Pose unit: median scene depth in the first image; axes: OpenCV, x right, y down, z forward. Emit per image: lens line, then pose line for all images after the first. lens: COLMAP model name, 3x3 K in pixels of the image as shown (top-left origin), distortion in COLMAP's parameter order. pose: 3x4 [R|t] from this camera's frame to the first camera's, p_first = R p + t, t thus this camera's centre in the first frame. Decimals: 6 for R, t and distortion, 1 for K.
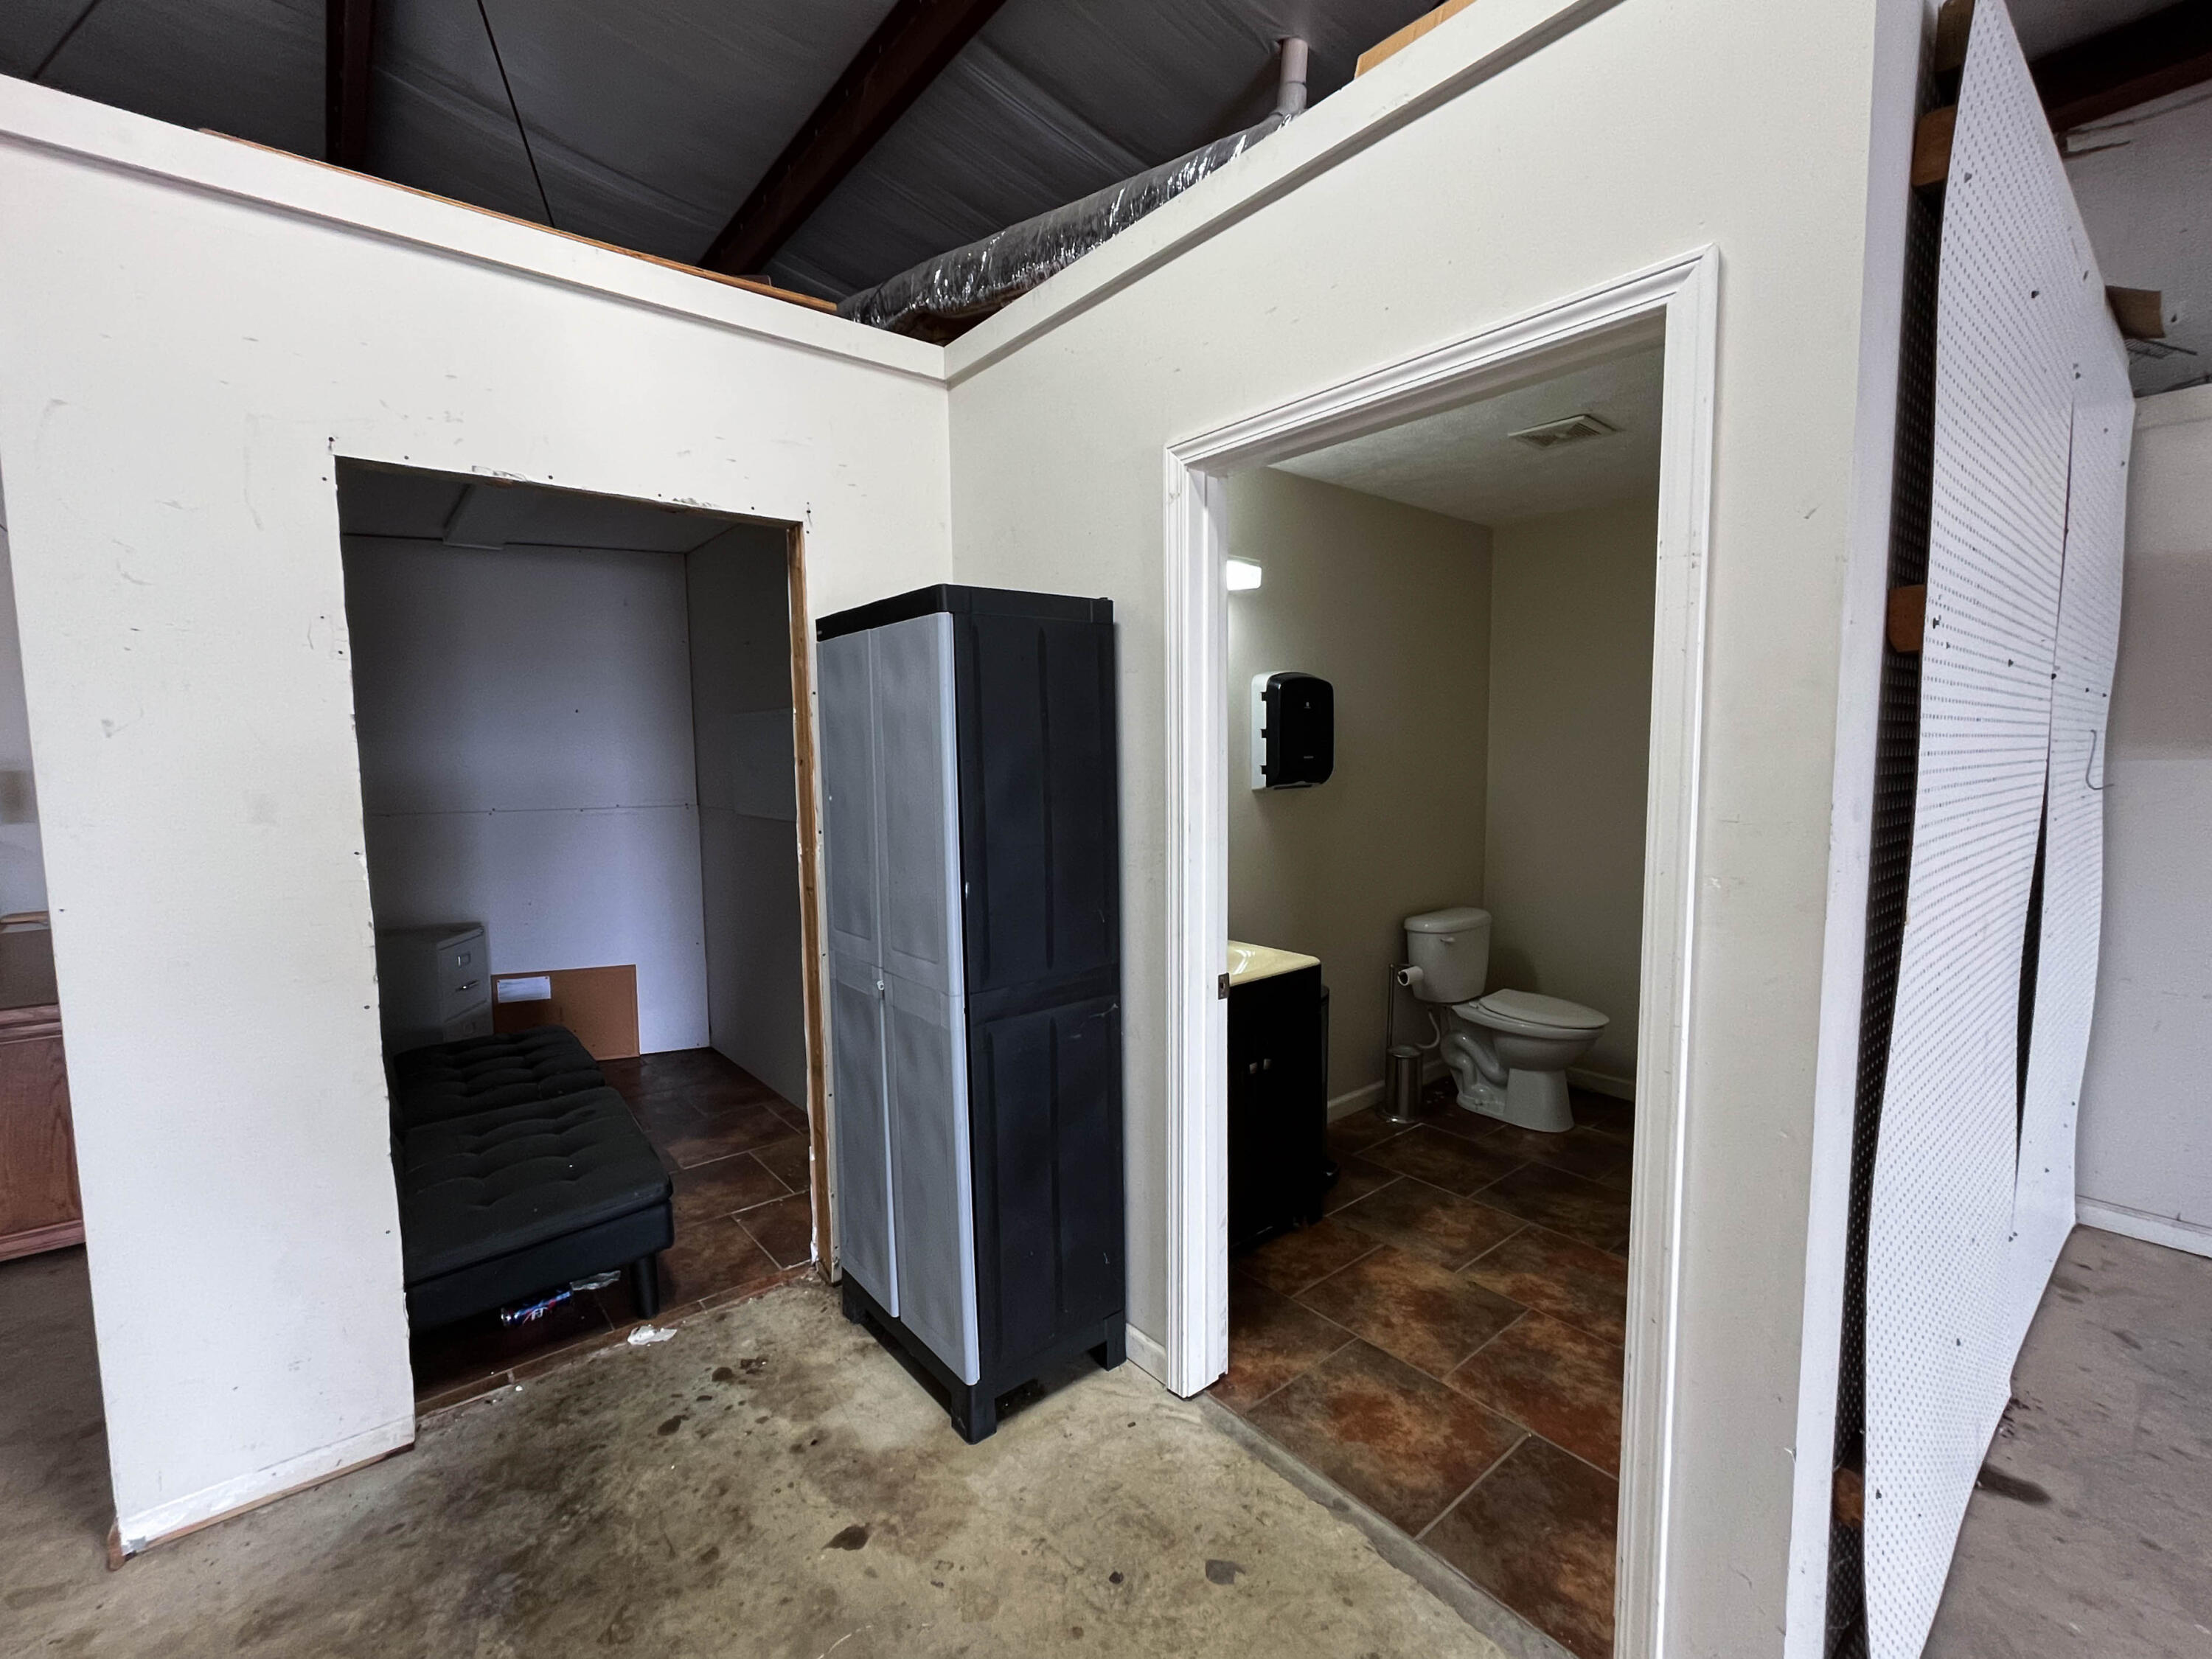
lens RADIAL K [[936.2, 0, 1116.8], [0, 936.2, 838.6], [0, 0, 1]] dist [0.001463, 0.000575]
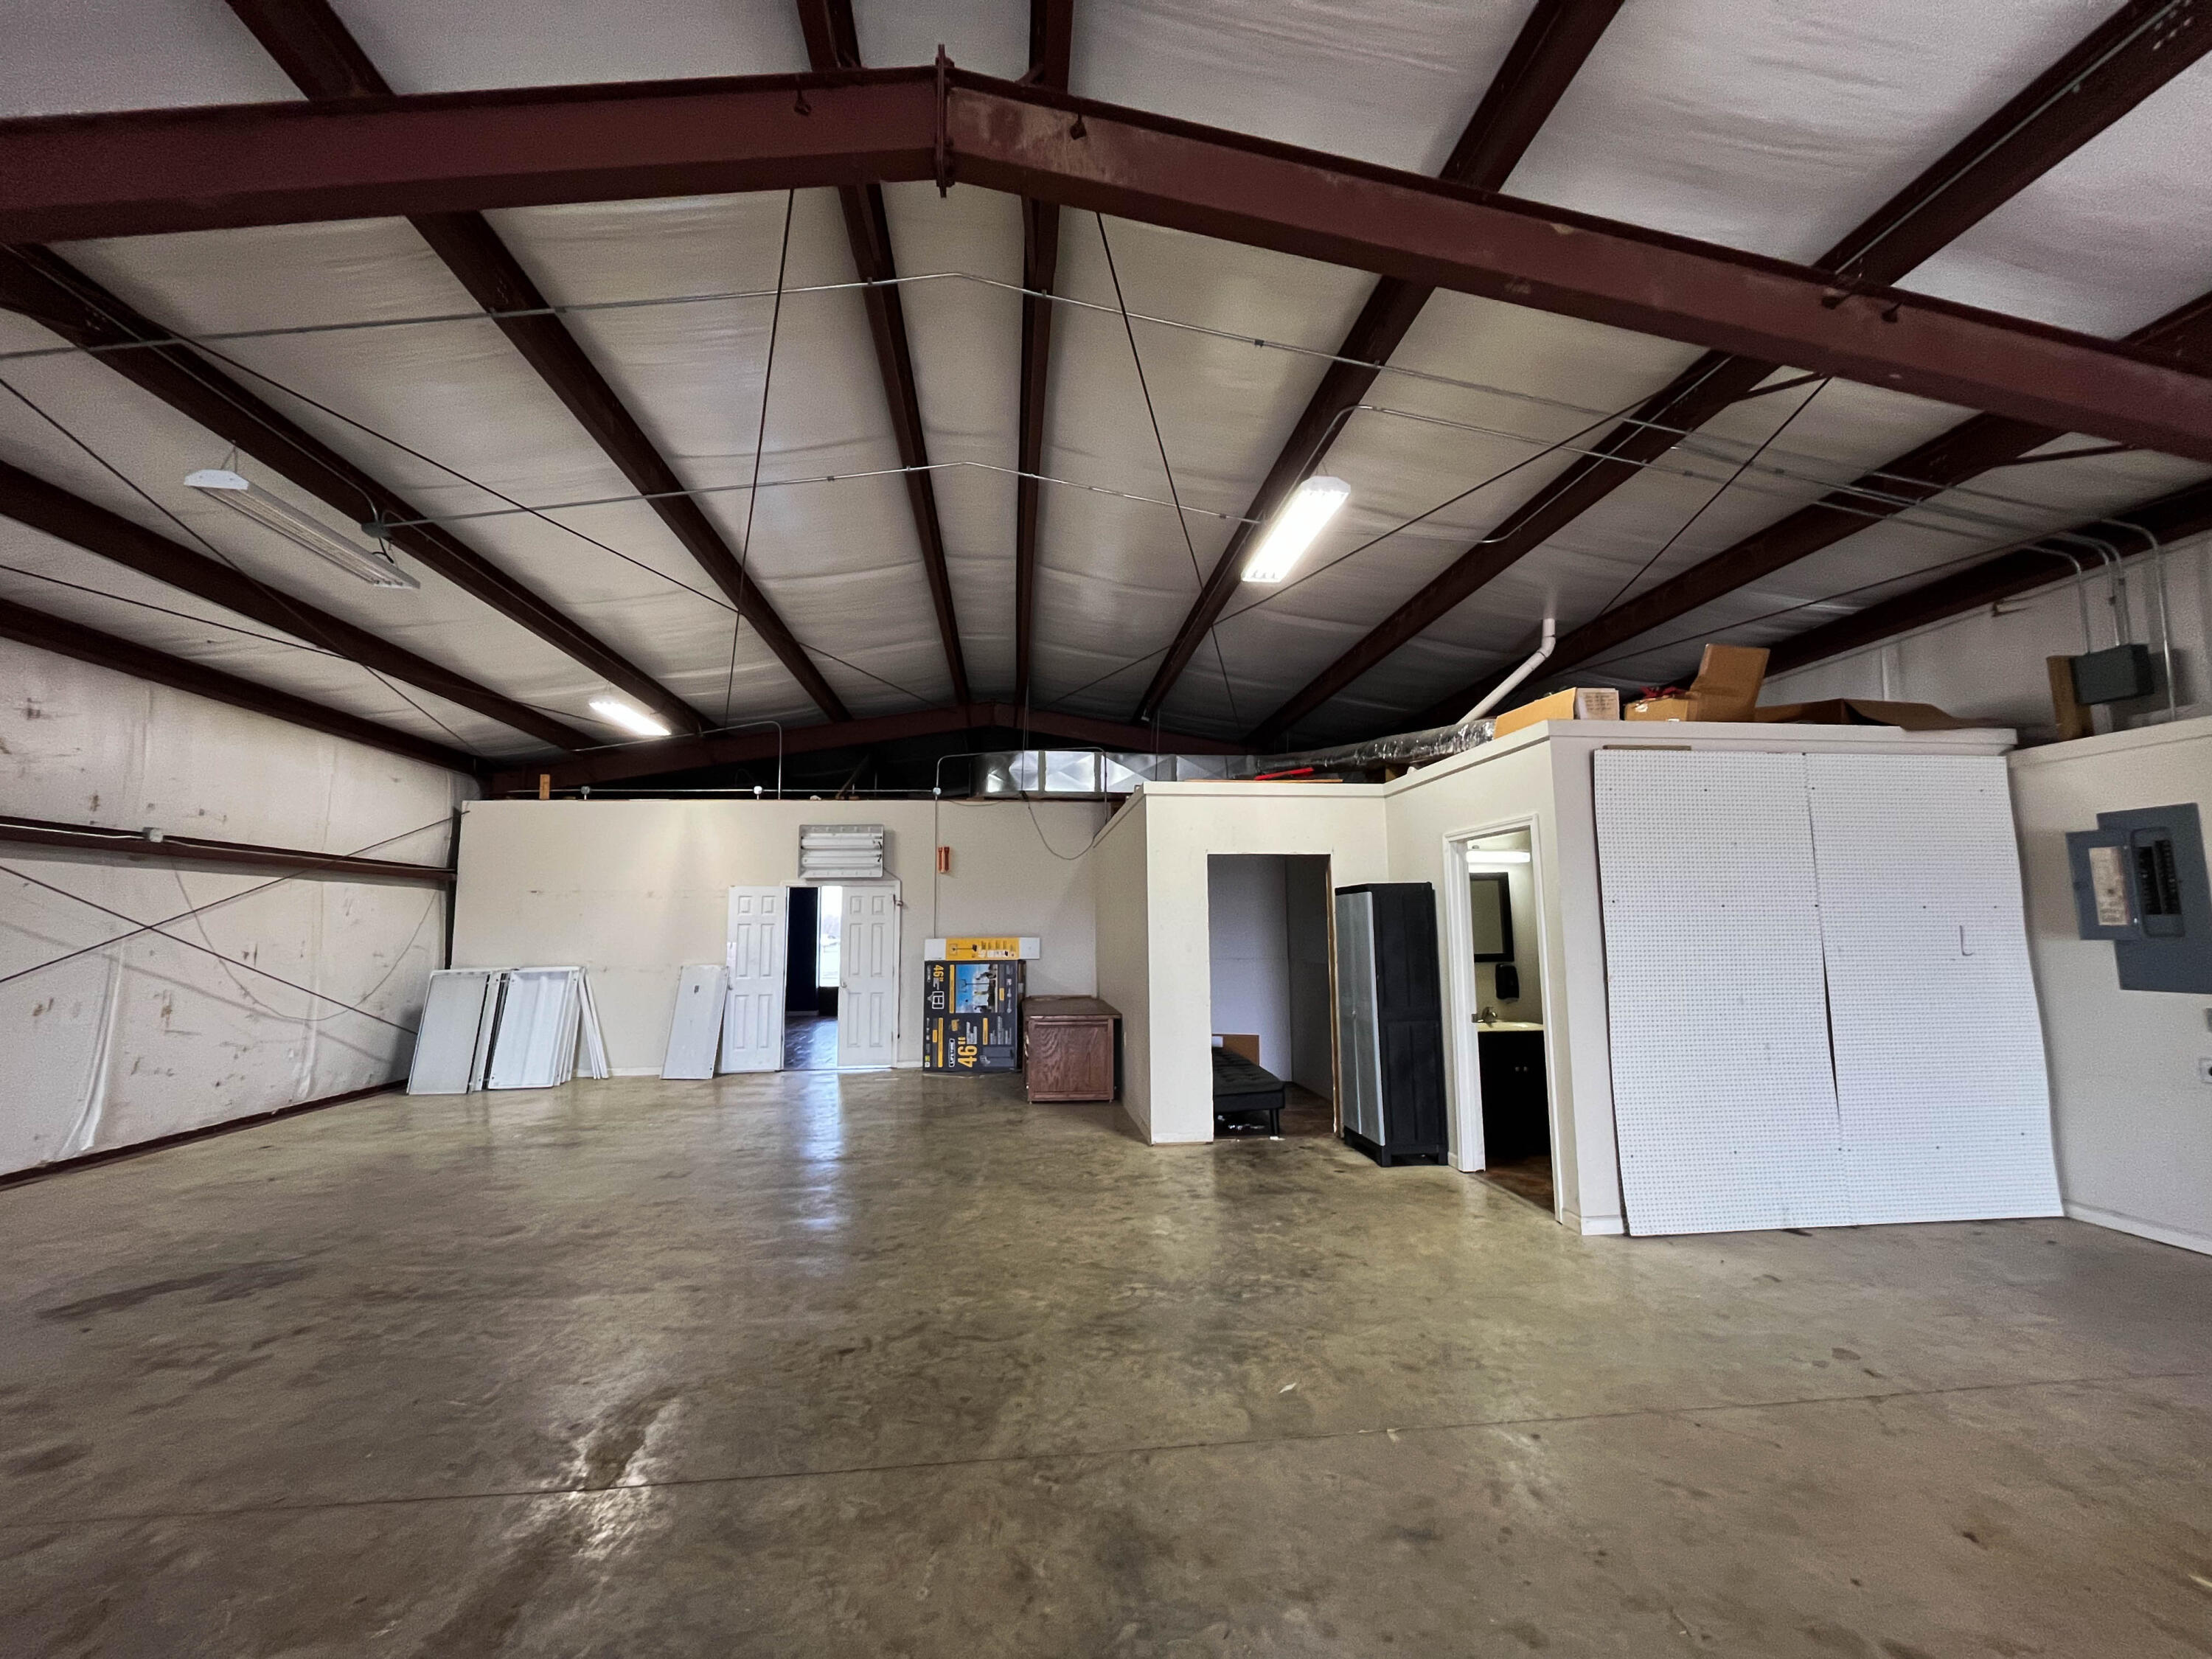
lens RADIAL K [[887.2, 0, 1102.7], [0, 887.2, 827.8], [0, 0, 1]] dist [-0.004384, 0.000108]
pose [[0.835560, -0.057065, -0.546427, 0.657009], [-0.054815, 0.980969, -0.186264, 0.154131], [0.546658, 0.185587, 0.816531, -1.859095]]
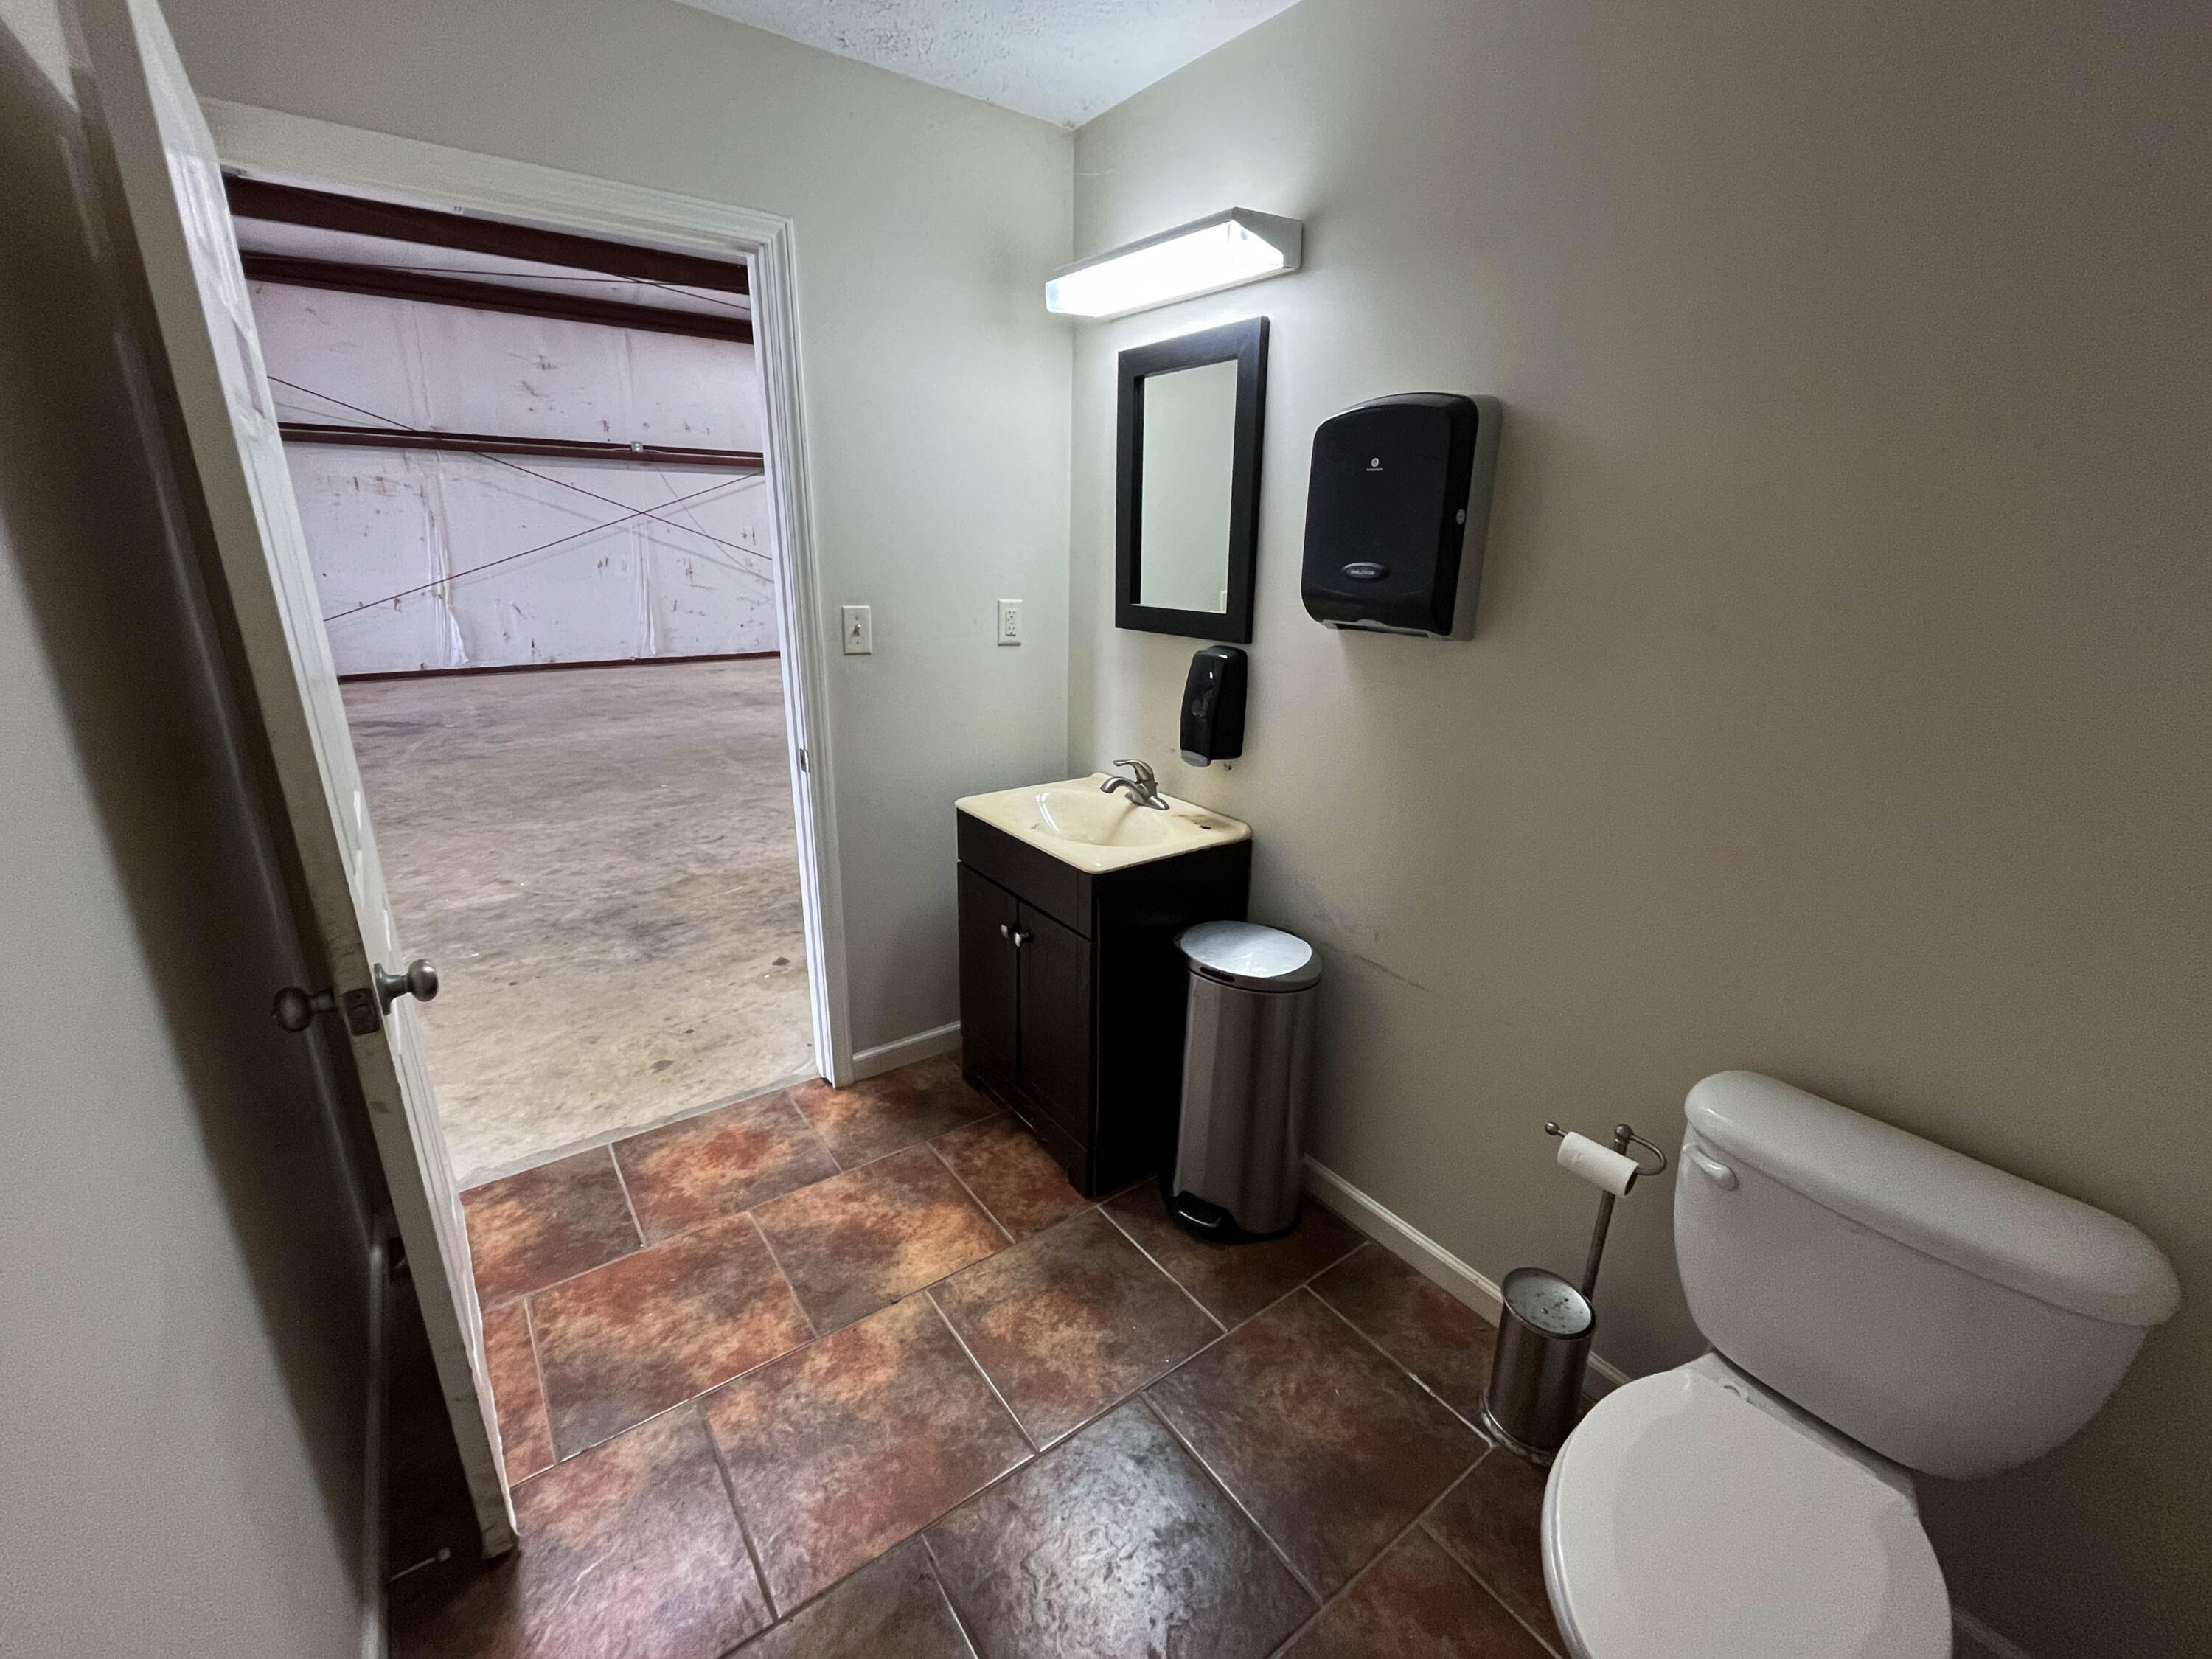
lens RADIAL K [[936.2, 0, 1103.7], [0, 936.2, 830.7], [0, 0, 1]] dist [0.001463, 0.000575]
pose [[-0.061836, 0.319394, -0.945602, 1.152862], [-0.106425, 0.939904, 0.324429, -0.158736], [0.992396, 0.120697, -0.024129, 1.378429]]
